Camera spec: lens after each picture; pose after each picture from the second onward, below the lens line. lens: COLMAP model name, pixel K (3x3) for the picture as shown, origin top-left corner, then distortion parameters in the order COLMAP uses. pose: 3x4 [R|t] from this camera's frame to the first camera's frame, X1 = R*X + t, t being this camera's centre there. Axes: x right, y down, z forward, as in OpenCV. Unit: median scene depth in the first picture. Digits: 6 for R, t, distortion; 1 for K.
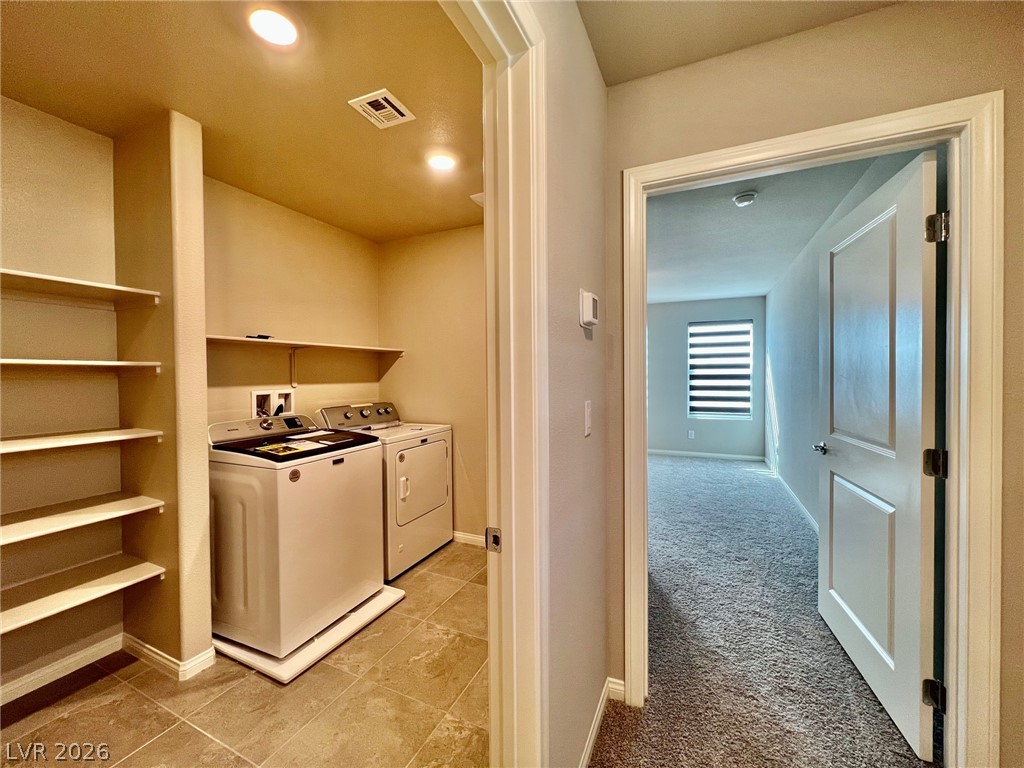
lens RADIAL K [[409.3, 0, 505.3], [0, 409.3, 381.1], [0, 0, 1]] dist [0.000562, -0.000036]
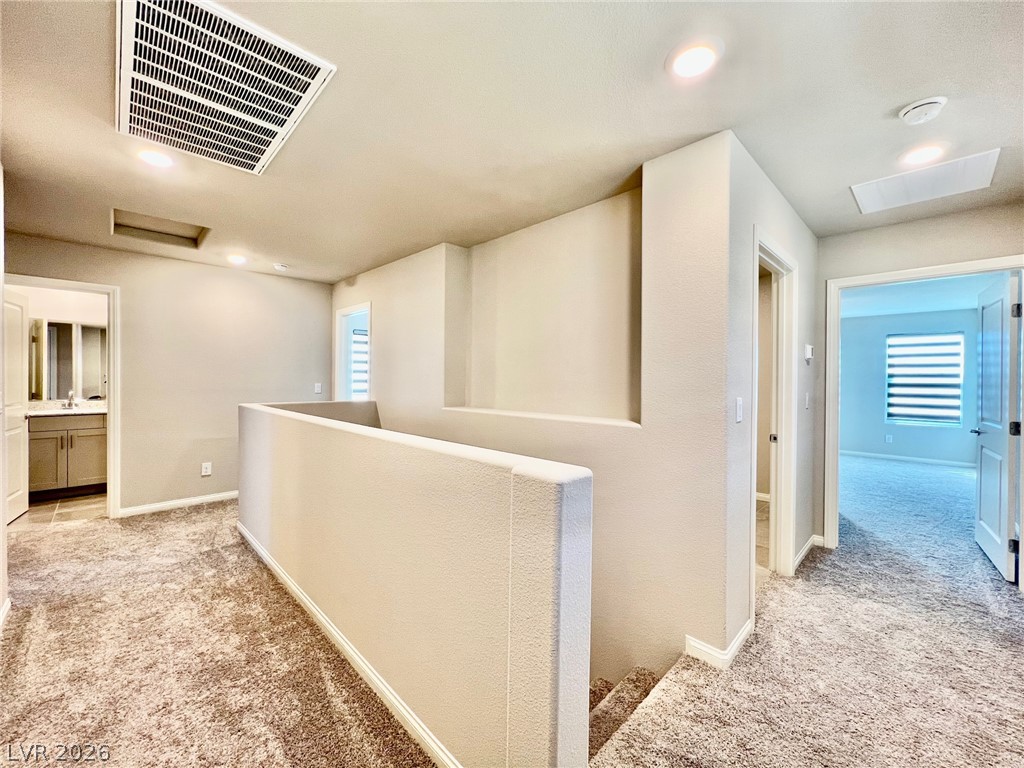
lens RADIAL K [[409.3, 0, 505.3], [0, 409.3, 381.1], [0, 0, 1]] dist [0.000562, -0.000036]
pose [[0.939331, 0.017982, -0.342540, -0.133241], [-0.021035, 0.999765, -0.005199, 0.006836], [0.342366, 0.012089, 0.939489, -0.380069]]
